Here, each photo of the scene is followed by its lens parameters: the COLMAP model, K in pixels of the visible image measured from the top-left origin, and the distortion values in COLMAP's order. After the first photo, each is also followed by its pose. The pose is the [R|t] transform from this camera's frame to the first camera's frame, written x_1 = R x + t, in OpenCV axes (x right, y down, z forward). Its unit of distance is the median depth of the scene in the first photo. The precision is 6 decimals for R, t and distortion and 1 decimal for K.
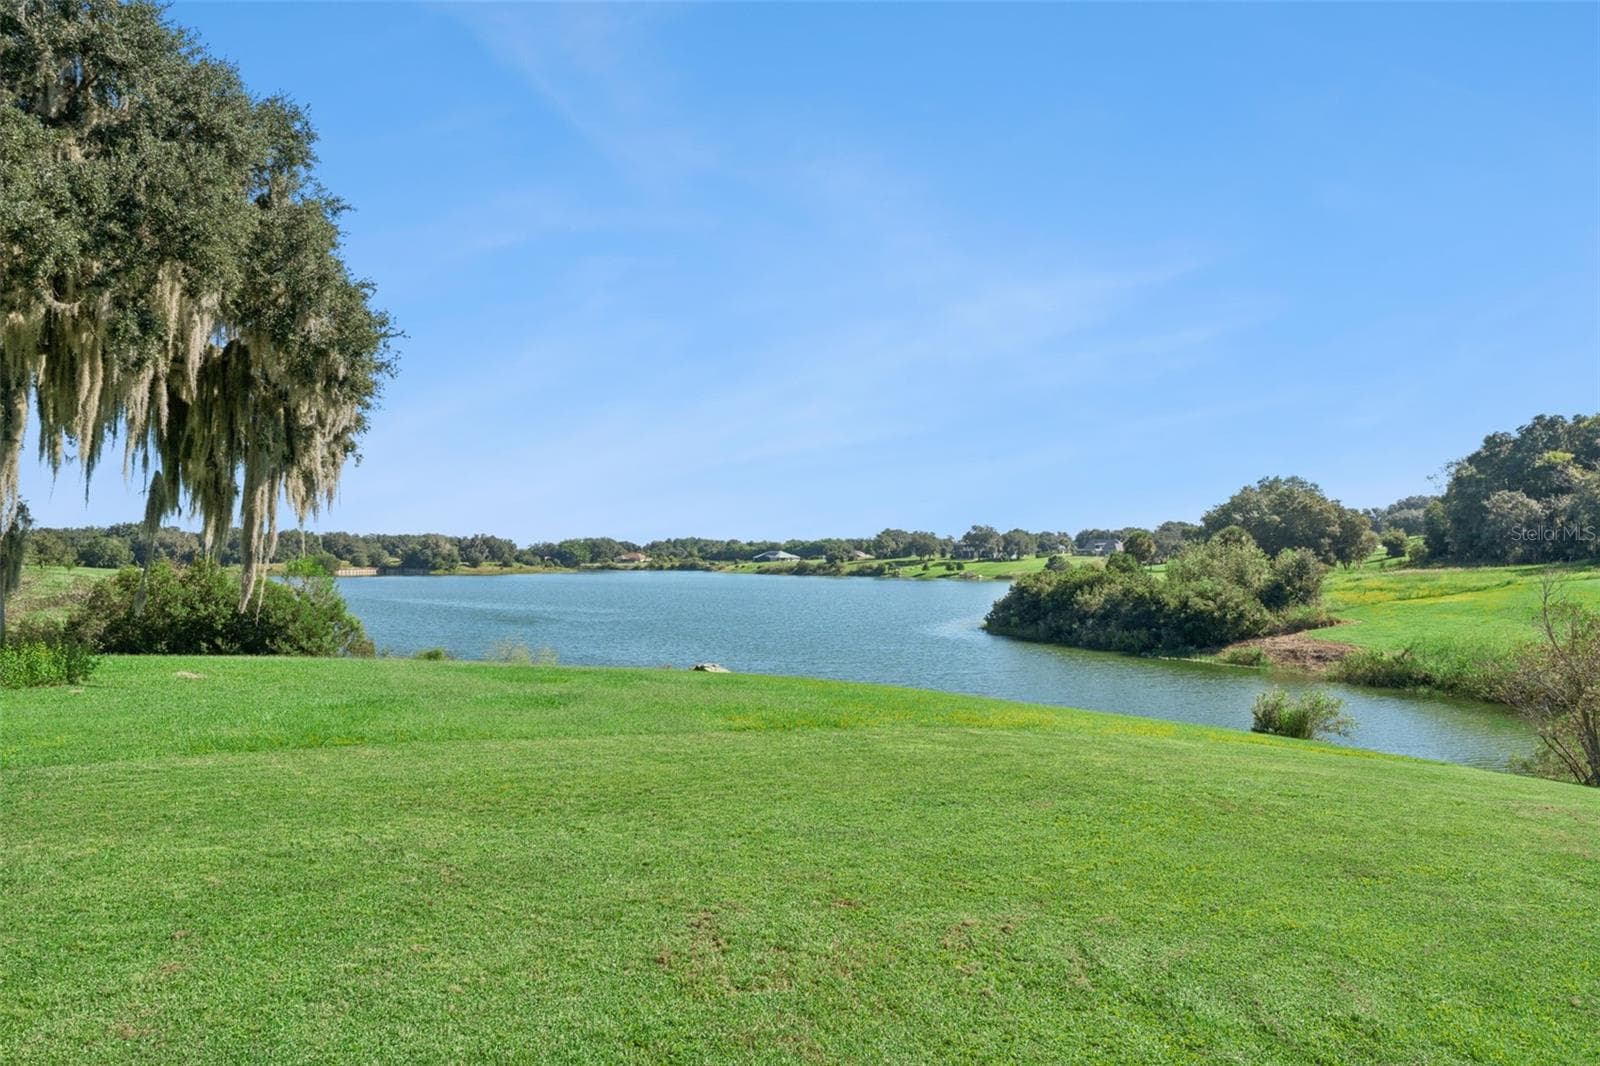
lens RADIAL K [[717.6, 0, 799.1], [0, 717.6, 538.2], [0, 0, 1]] dist [0.002124, 0.000121]
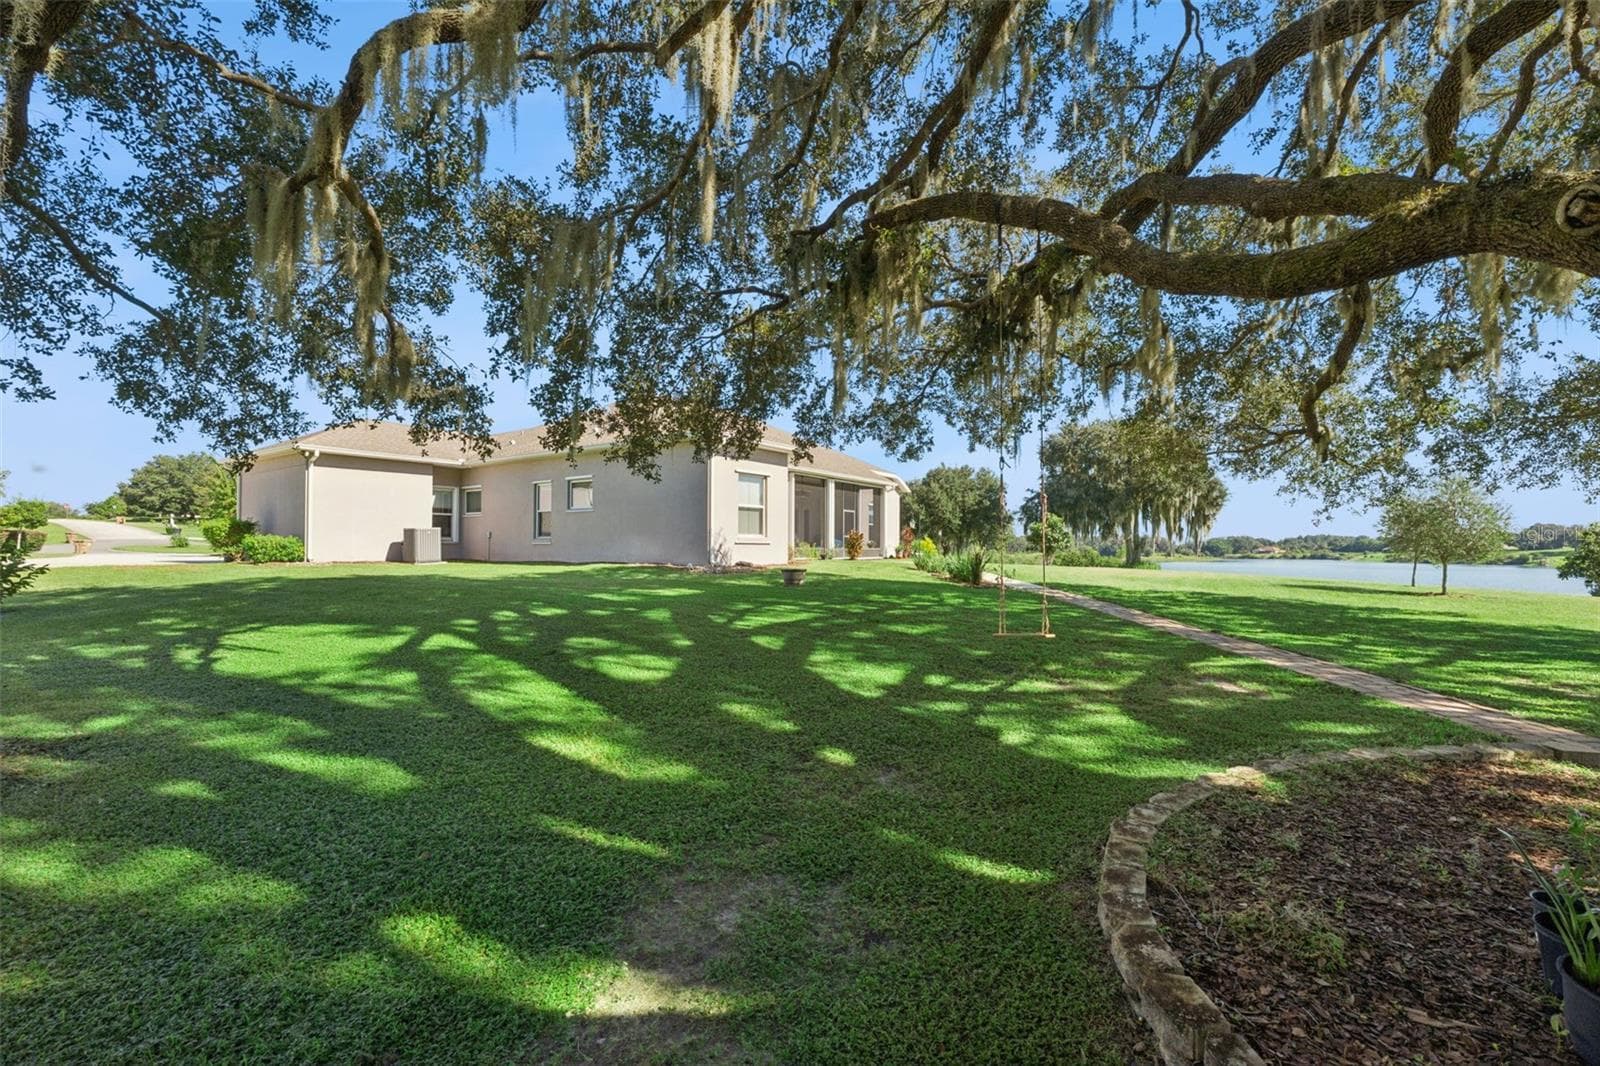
lens RADIAL K [[717.6, 0, 803.2], [0, 717.6, 540.2], [0, 0, 1]] dist [0.002124, 0.000121]
pose [[0.712805, -0.012806, -0.701245, 0.093076], [0.018601, 0.999827, 0.000649, -0.008428], [0.701115, -0.013507, 0.712920, -0.583796]]
